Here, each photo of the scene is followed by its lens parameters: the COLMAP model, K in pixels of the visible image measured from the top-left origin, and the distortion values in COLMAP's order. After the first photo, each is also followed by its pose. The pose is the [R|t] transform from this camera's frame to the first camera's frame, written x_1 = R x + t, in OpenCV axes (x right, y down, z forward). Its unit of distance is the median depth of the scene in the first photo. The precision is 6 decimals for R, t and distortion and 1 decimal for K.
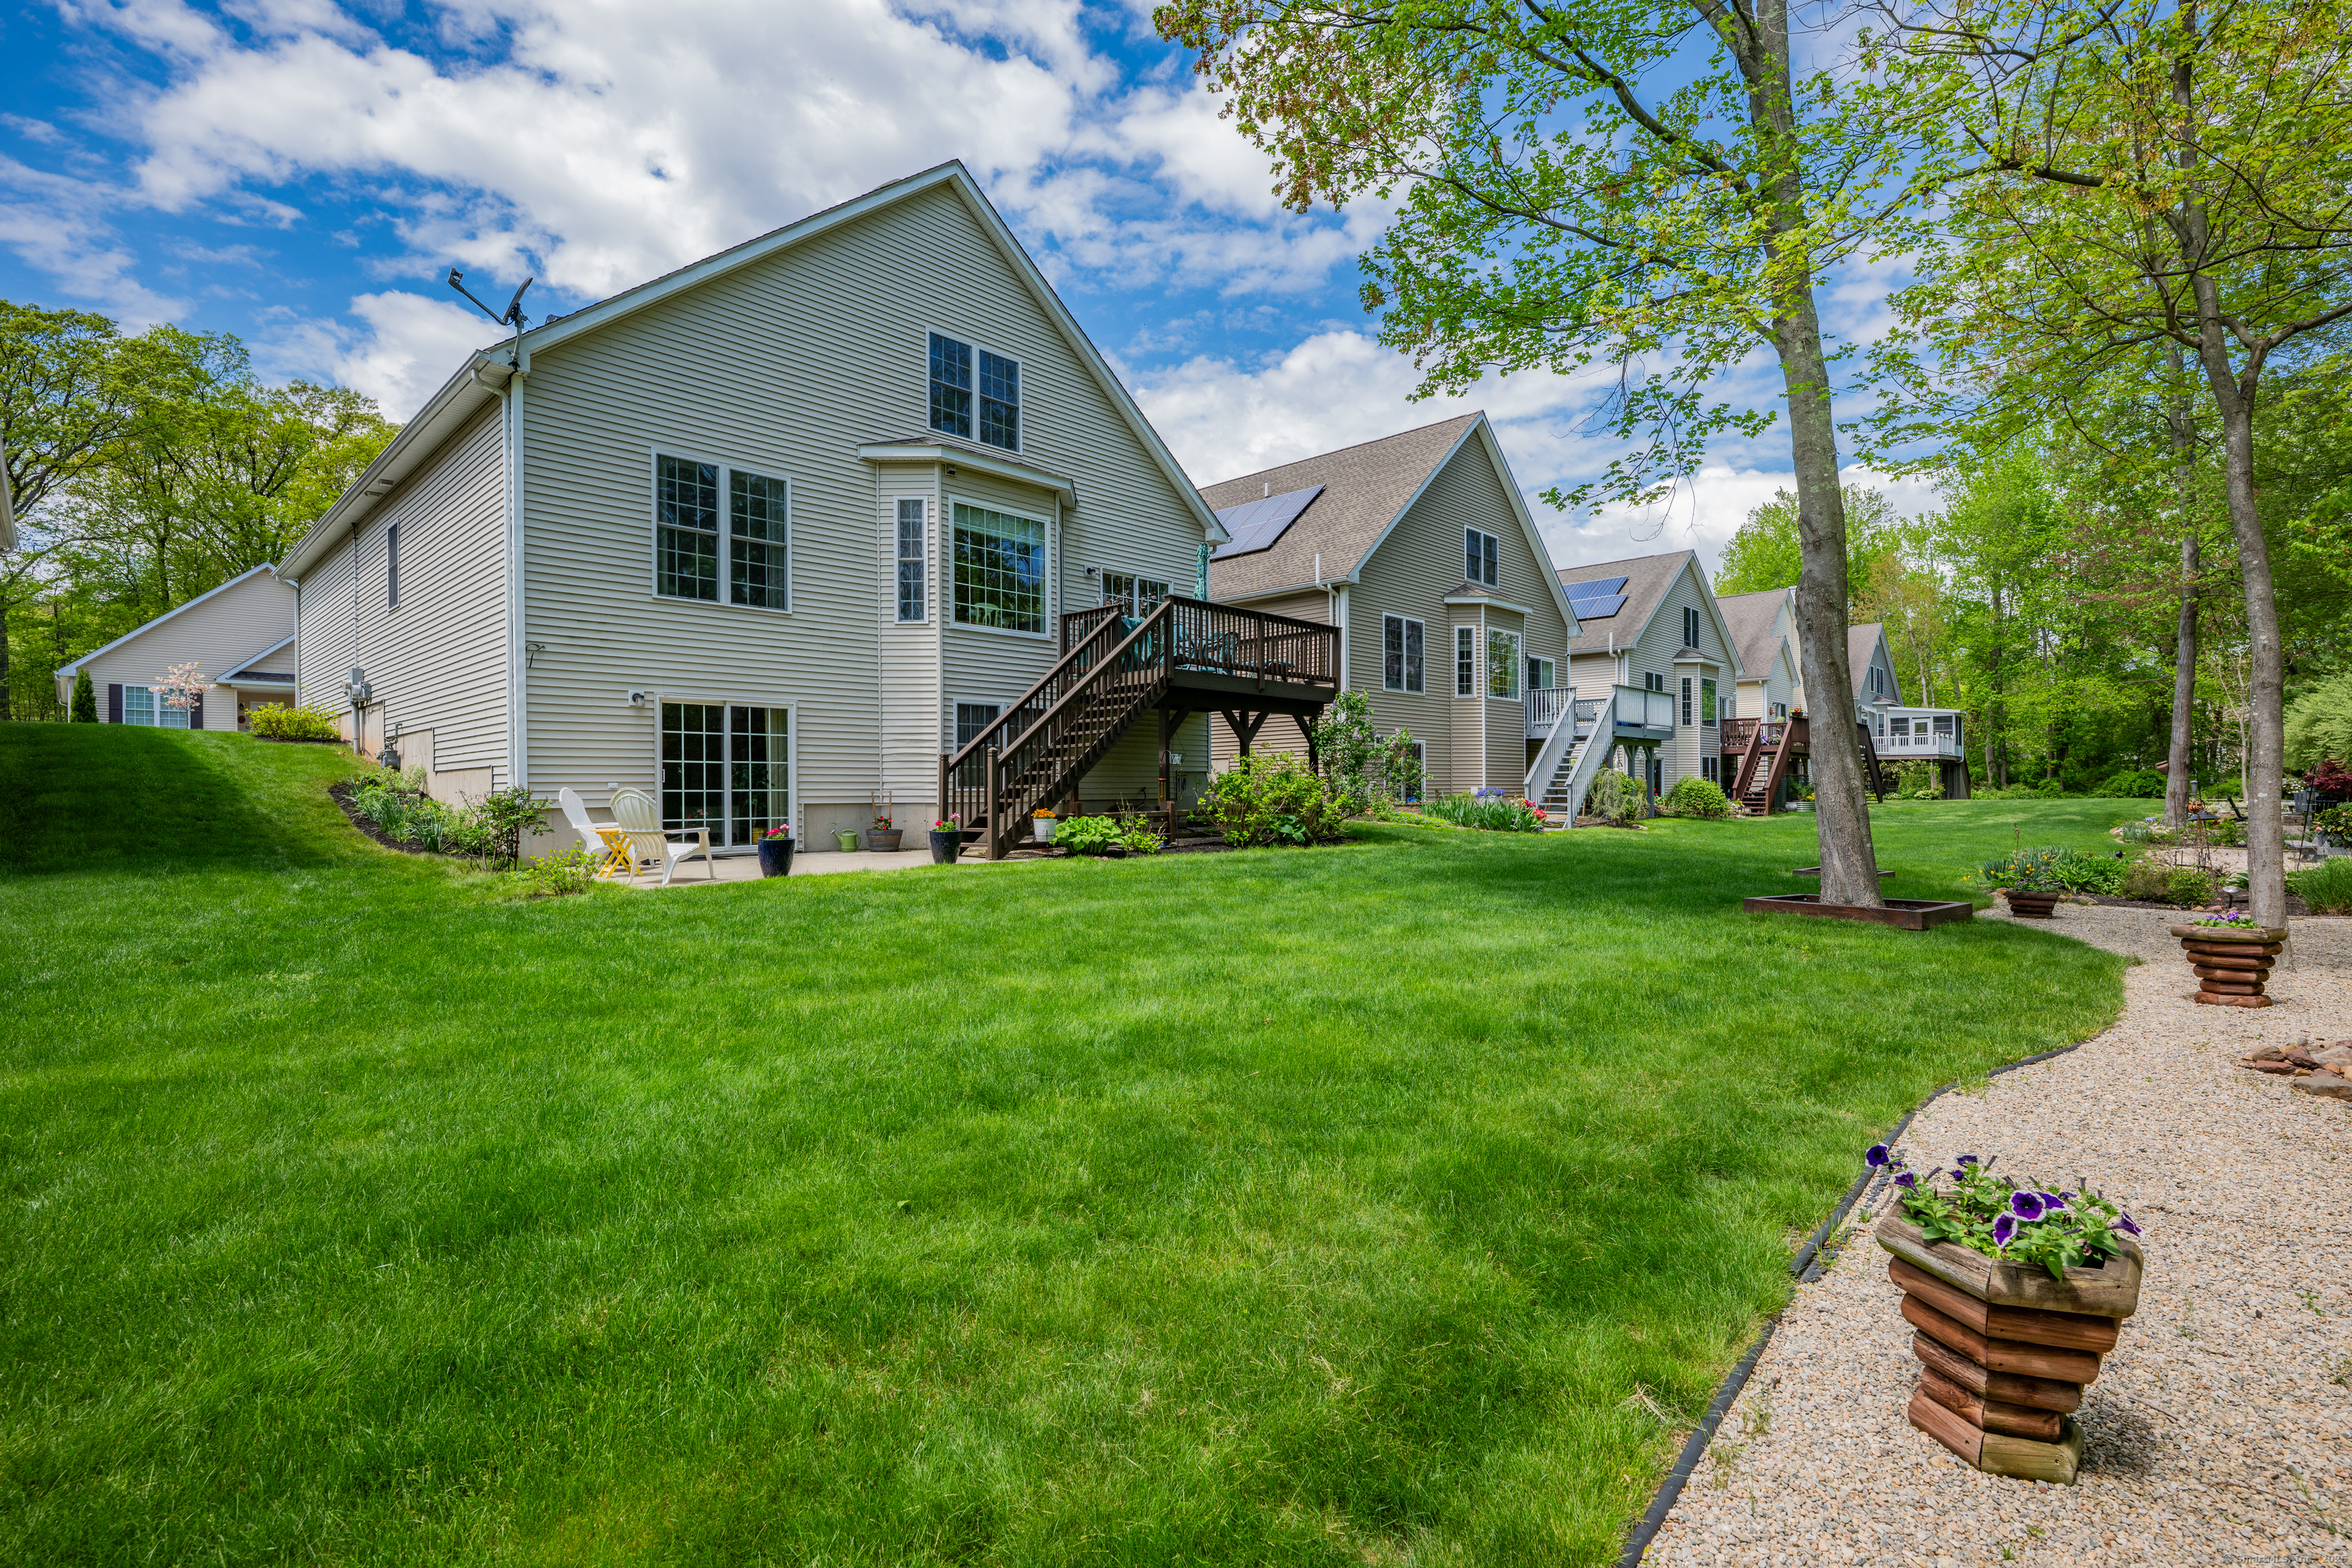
lens RADIAL K [[1041.8, 0, 1159.1], [0, 1041.8, 786.4], [0, 0, 1]] dist [-0.002767, -0.000292]
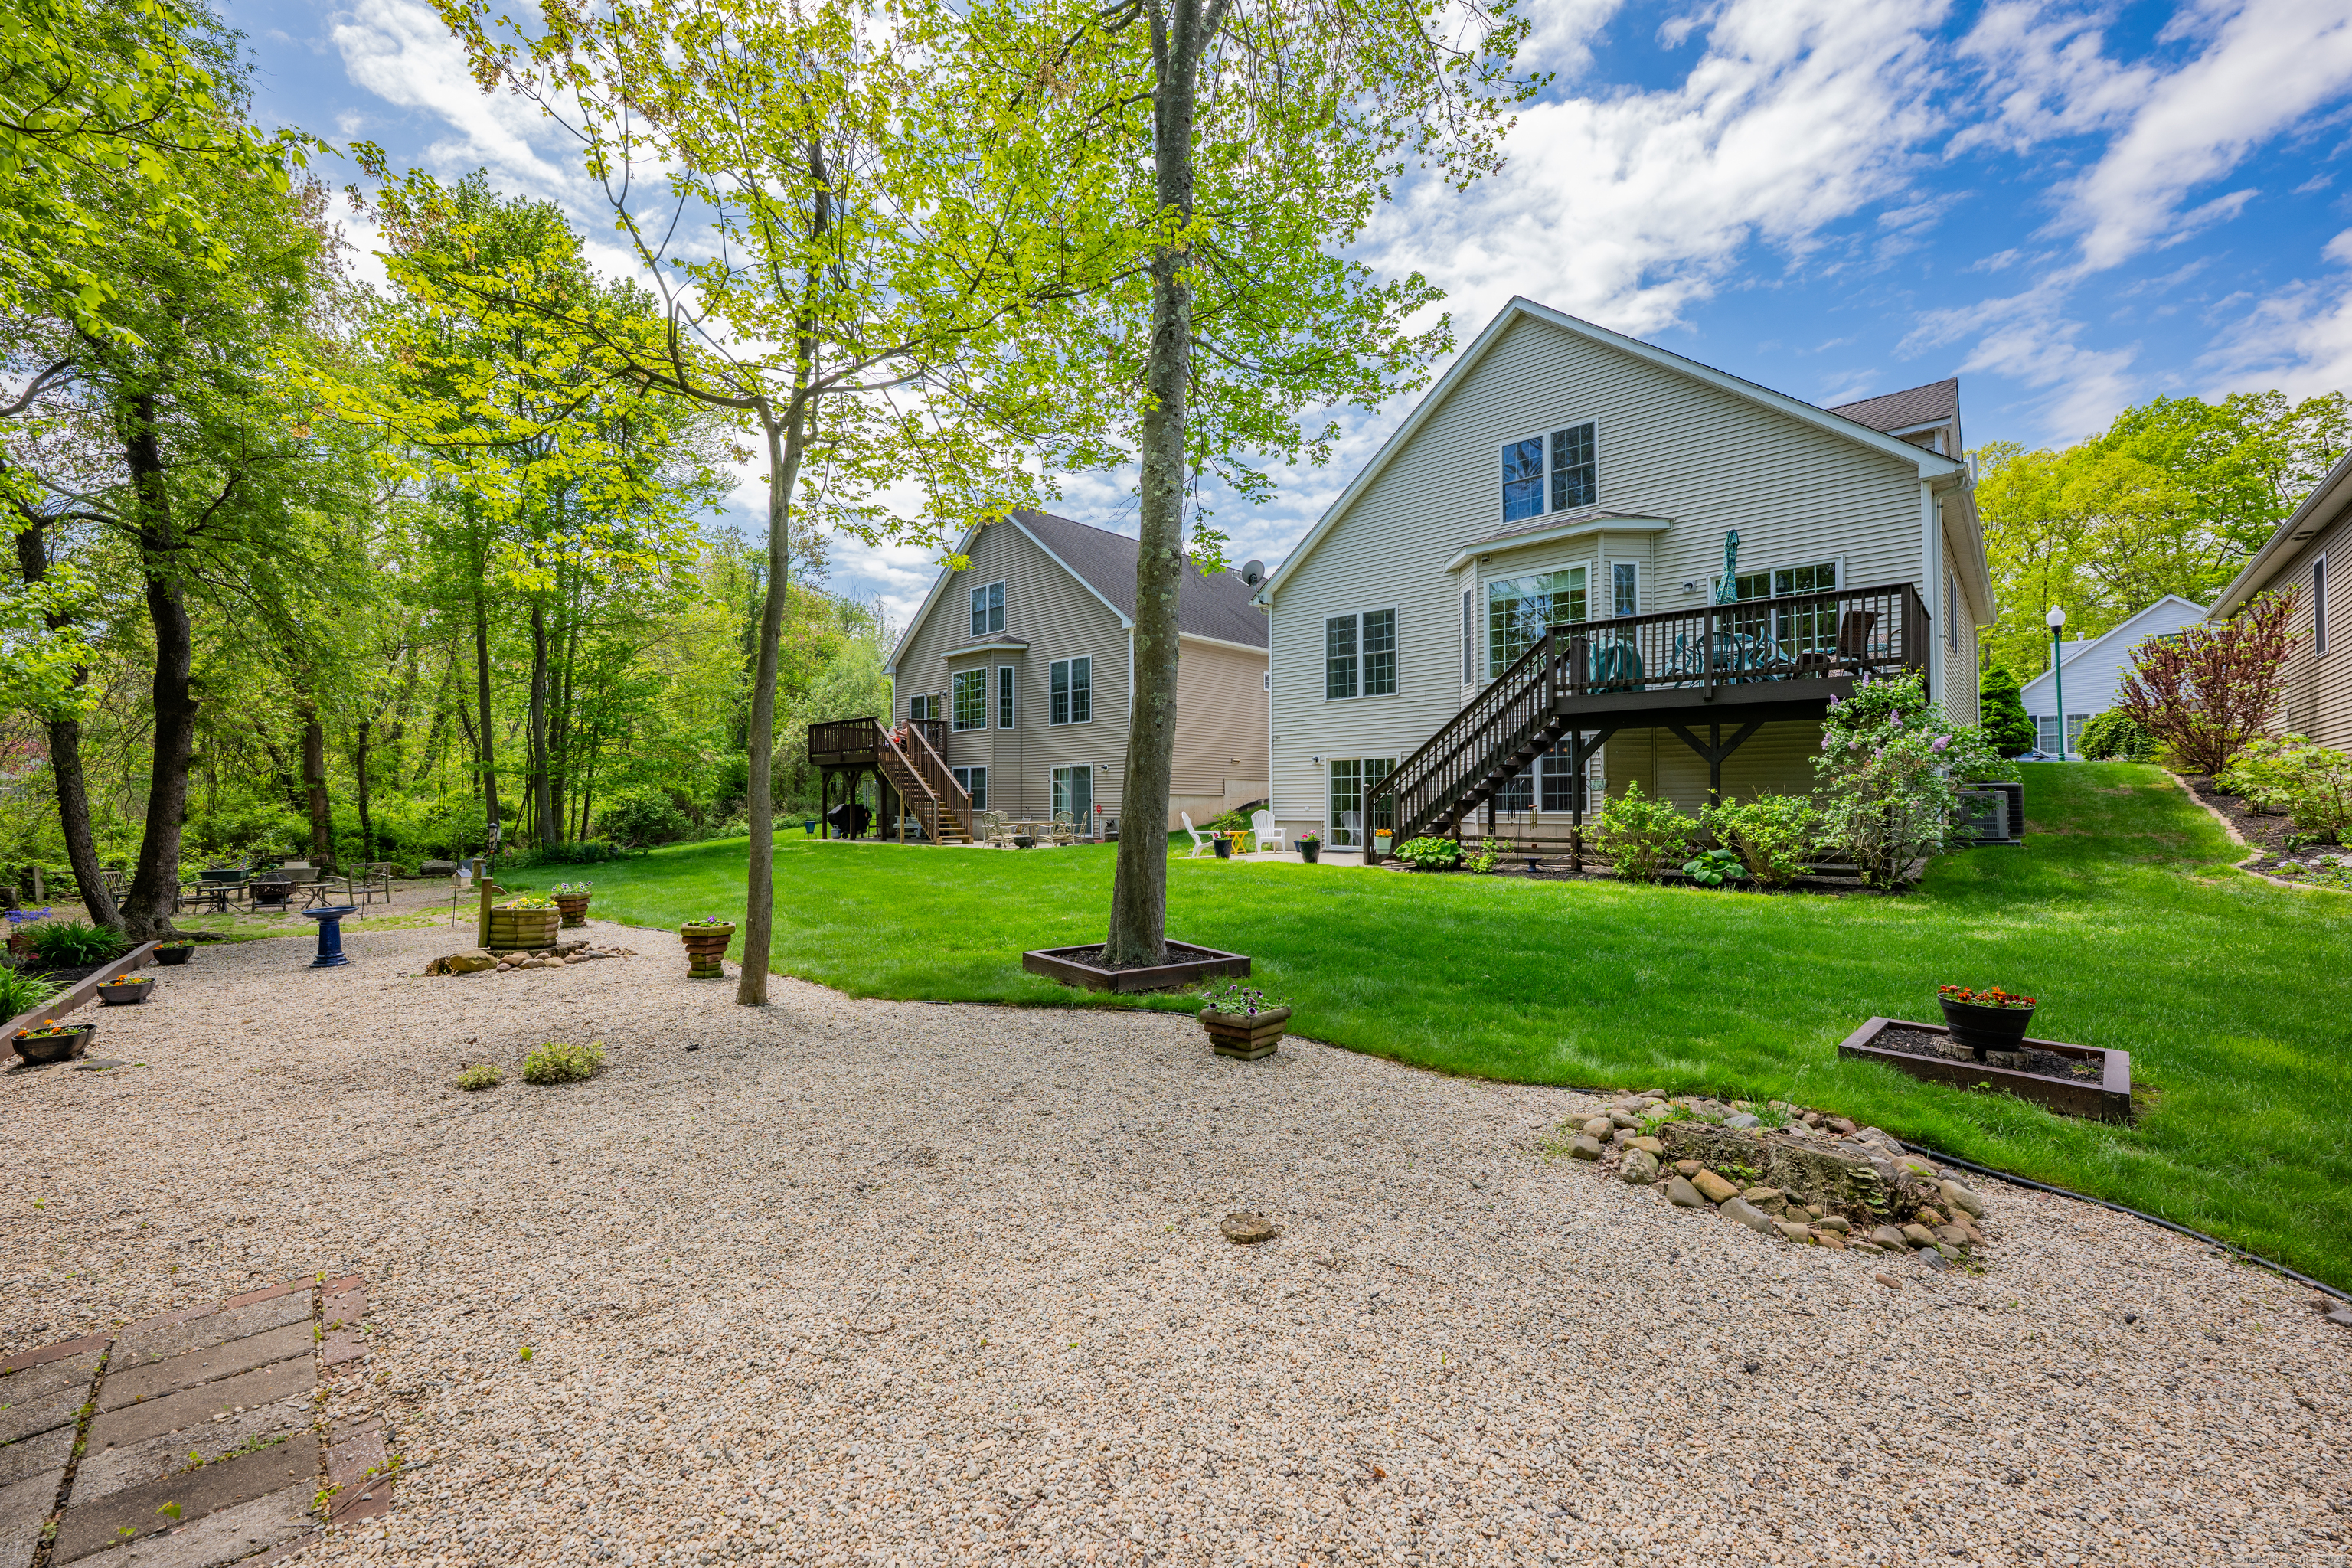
lens RADIAL K [[931.2, 0, 1176.0], [0, 931.2, 793.6], [0, 0, 1]] dist [-0.002466, 0.000083]
pose [[0.024252, -0.006409, -0.999685, 0.982055], [0.001223, 0.999979, -0.006381, -0.015048], [0.999705, -0.001068, 0.024259, 0.646699]]
